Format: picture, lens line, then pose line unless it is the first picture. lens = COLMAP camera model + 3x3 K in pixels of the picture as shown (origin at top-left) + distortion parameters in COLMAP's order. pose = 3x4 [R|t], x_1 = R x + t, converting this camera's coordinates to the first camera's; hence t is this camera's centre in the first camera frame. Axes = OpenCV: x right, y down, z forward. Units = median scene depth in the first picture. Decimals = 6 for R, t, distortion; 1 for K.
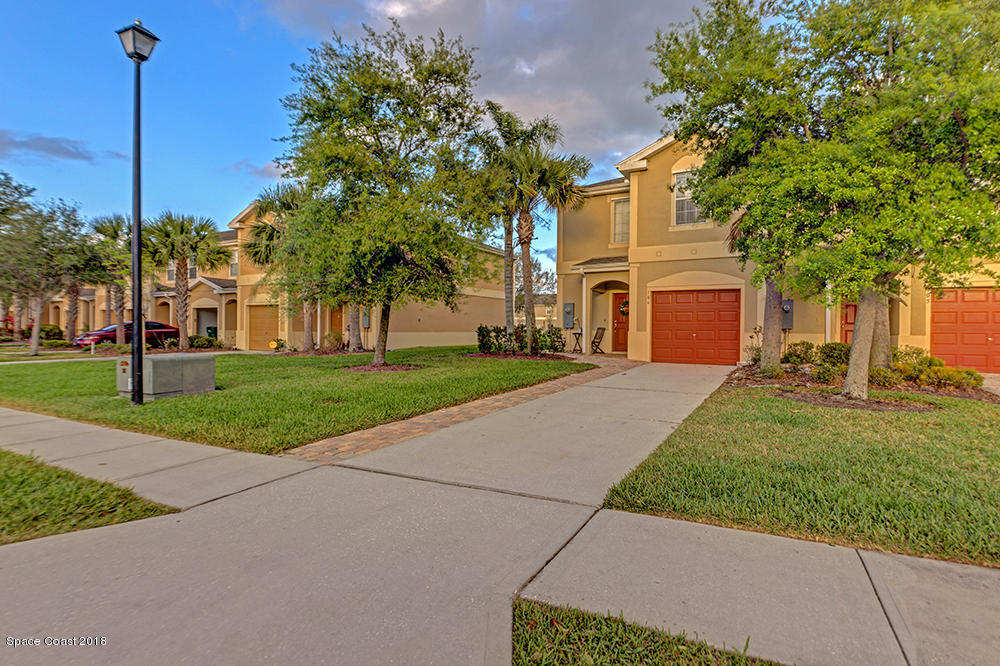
lens RADIAL K [[510.2, 0, 501.4], [0, 510.2, 332.6], [0, 0, 1]] dist [-0.000811, -0.000025]
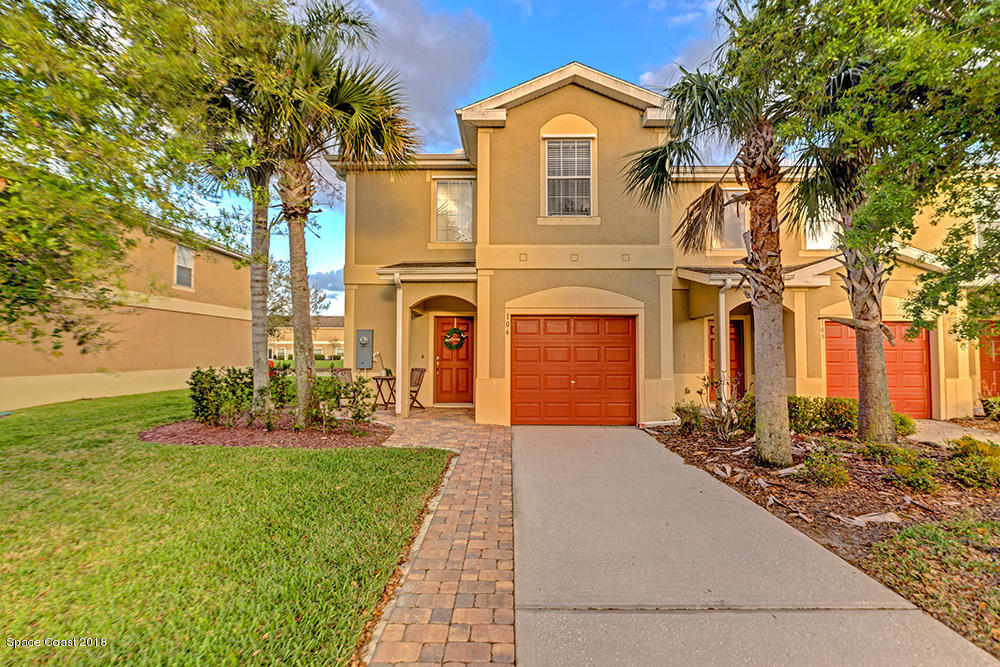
lens RADIAL K [[480.4, 0, 507.5], [0, 480.4, 331.2], [0, 0, 1]] dist [-0.000582, -0.000774]
pose [[0.877076, 0.014709, 0.480127, 0.000704], [0.007791, 0.998964, -0.044836, -0.032647], [-0.480289, 0.043066, 0.876053, 0.466809]]
